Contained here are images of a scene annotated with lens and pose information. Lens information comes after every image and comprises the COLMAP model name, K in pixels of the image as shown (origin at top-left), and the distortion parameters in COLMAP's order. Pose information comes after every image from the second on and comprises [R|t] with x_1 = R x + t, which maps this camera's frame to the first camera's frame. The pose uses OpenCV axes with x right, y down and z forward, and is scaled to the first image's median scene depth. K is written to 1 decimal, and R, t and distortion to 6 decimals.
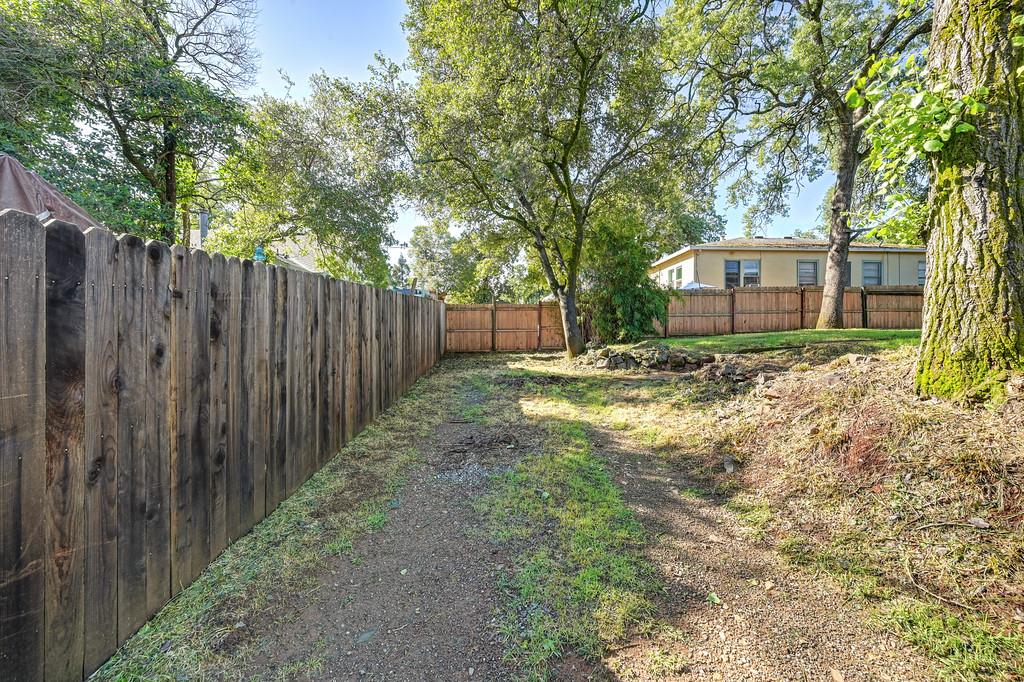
lens RADIAL K [[400.8, 0, 517.7], [0, 400.8, 334.4], [0, 0, 1]] dist [-0.003535, -0.000517]
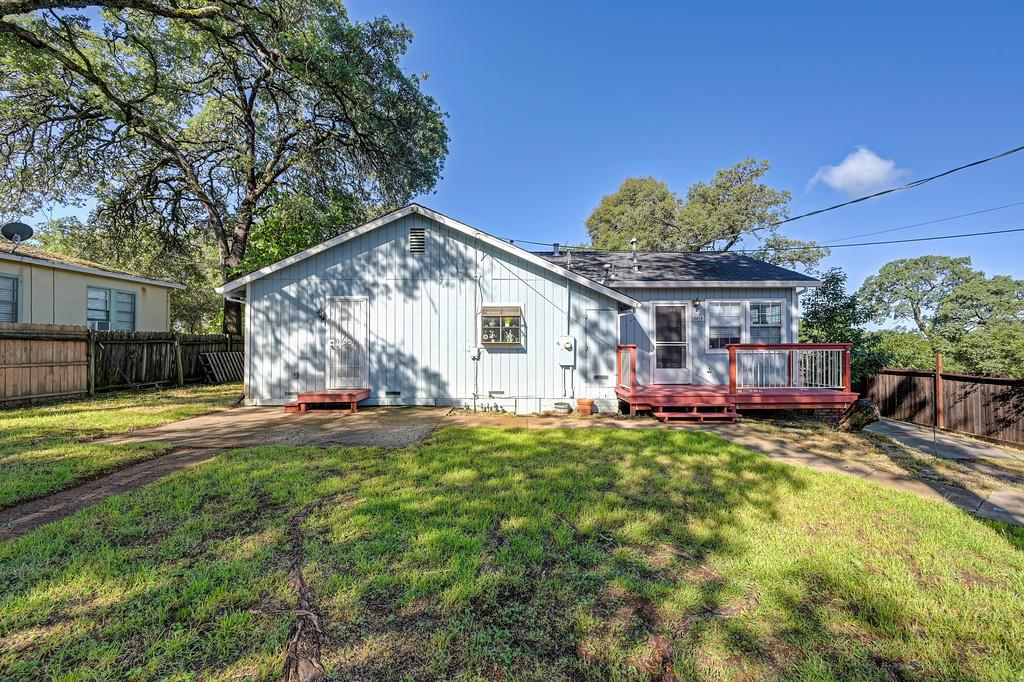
lens RADIAL K [[400.8, 0, 518.9], [0, 400.8, 345.3], [0, 0, 1]] dist [-0.003535, -0.000517]
pose [[0.056617, -0.004595, 0.998385, 0.497604], [-0.002825, 0.999985, 0.004763, -0.120302], [-0.998392, -0.003090, 0.056603, 0.284602]]
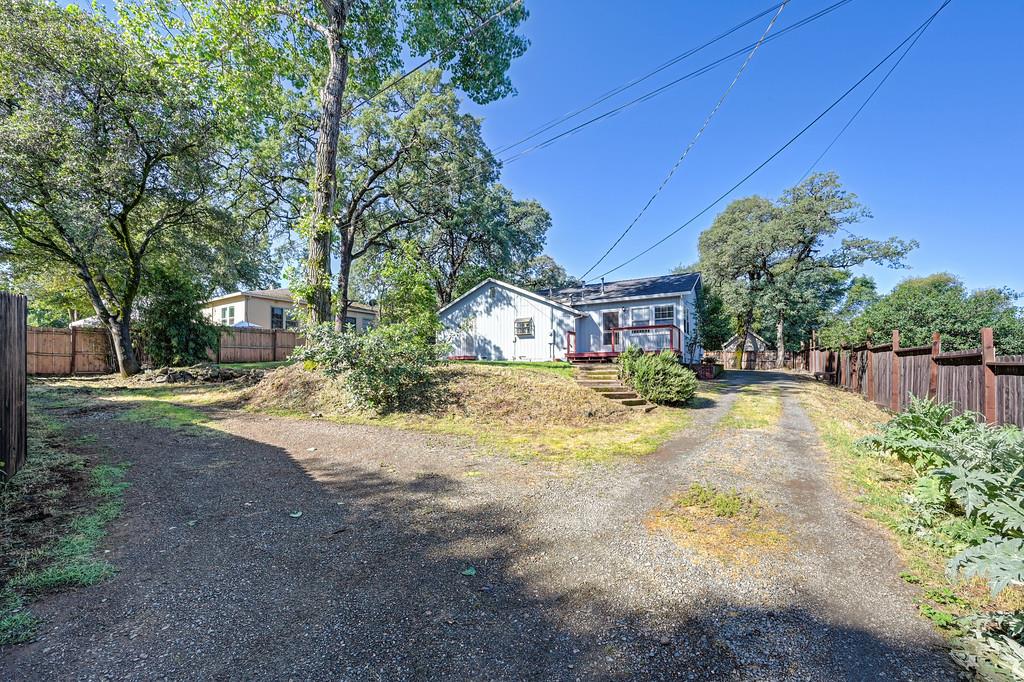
lens RADIAL K [[400.8, 0, 507.9], [0, 400.8, 368.1], [0, 0, 1]] dist [-0.003535, -0.000517]
pose [[0.560440, 0.002769, 0.828190, -0.187491], [0.004658, 0.999968, -0.006495, 0.039149], [-0.828182, 0.007497, 0.560409, -0.533564]]
